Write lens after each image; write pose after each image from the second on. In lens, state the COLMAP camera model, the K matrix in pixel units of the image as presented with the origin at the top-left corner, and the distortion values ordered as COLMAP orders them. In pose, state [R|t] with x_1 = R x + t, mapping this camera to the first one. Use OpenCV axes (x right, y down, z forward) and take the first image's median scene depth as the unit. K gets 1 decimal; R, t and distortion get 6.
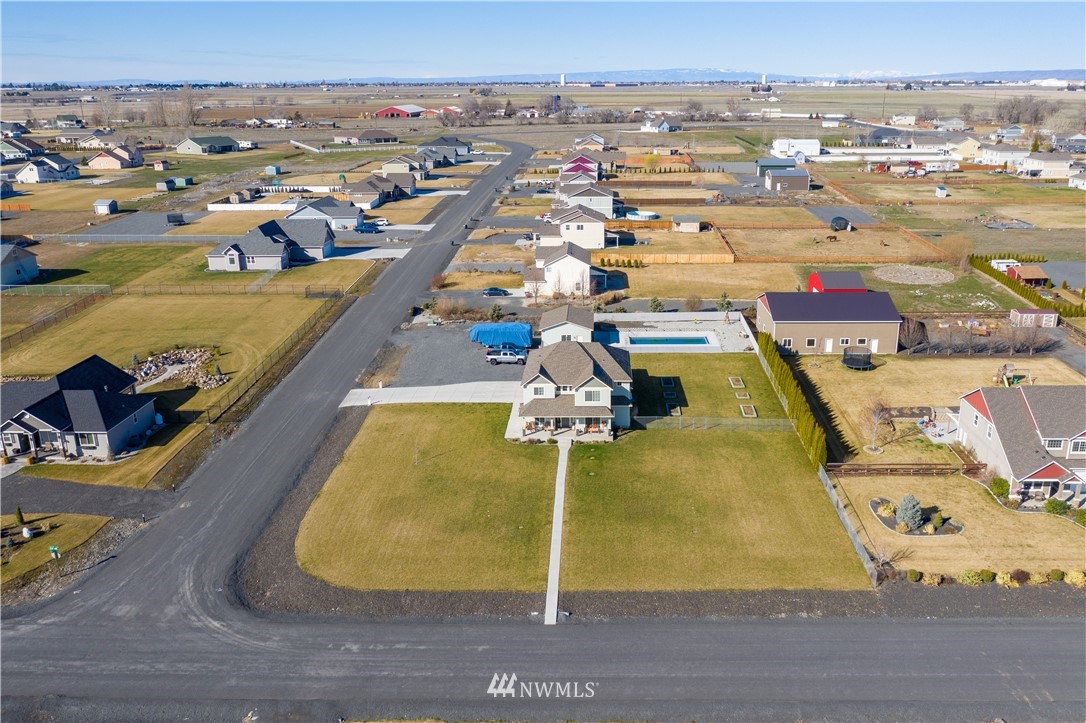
lens RADIAL K [[951.8, 0, 543.0], [0, 951.8, 361.5], [0, 0, 1]] dist [-0.010910, -0.003597]
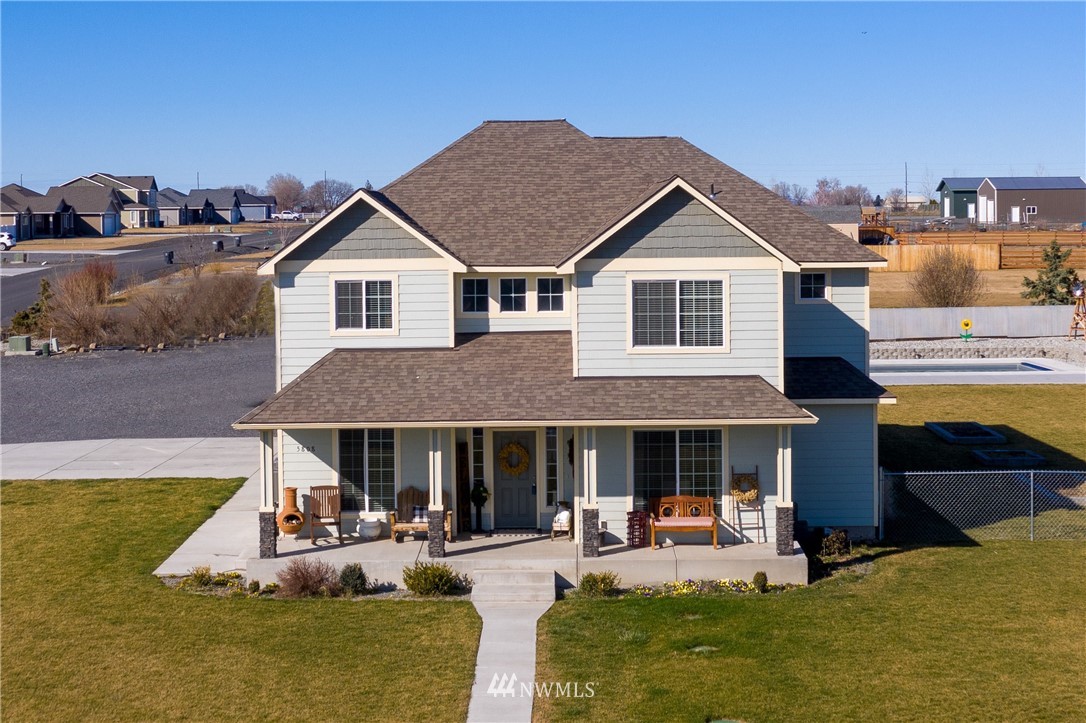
lens RADIAL K [[1738.9, 0, 477.5], [0, 1738.9, 359.0], [0, 0, 1]] dist [-0.006694, -0.004654]
pose [[0.999736, 0.009192, 0.021061, 0.009983], [-0.003968, 0.971794, -0.235798, 0.115720], [-0.022634, 0.235652, 0.971574, 0.695227]]
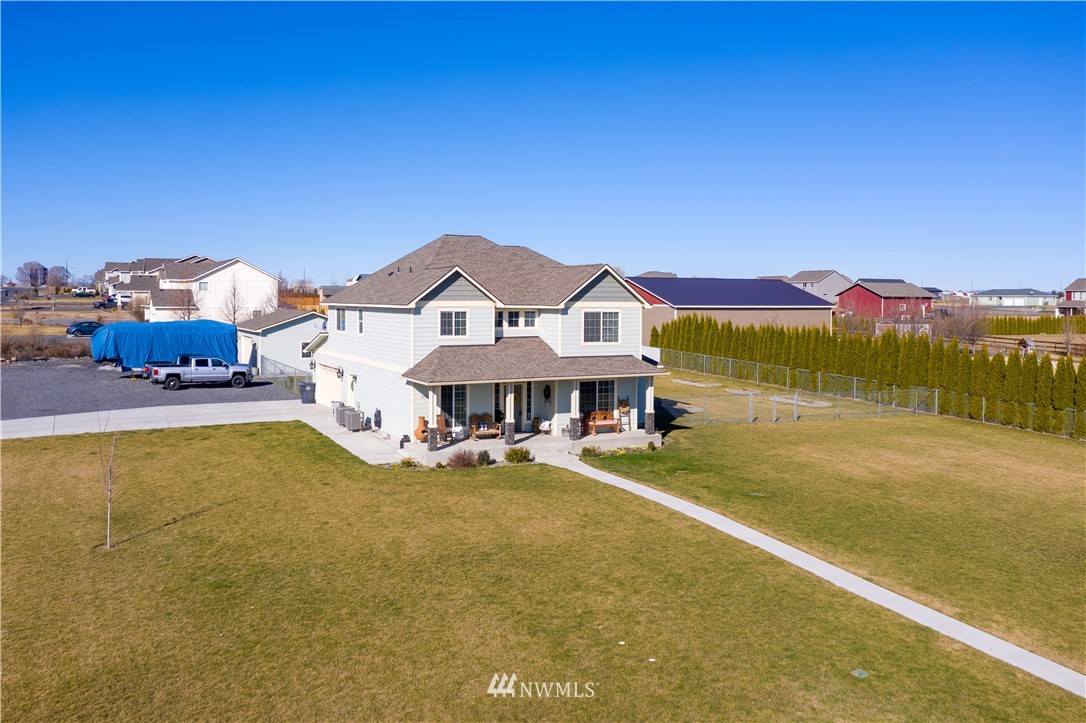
lens RADIAL K [[951.8, 0, 543.0], [0, 951.8, 361.5], [0, 0, 1]] dist [-0.010910, -0.003597]
pose [[0.852982, -0.008627, 0.521870, -0.158223], [0.138390, 0.967815, -0.210196, 0.122315], [-0.503260, 0.251515, 0.826722, 0.701625]]
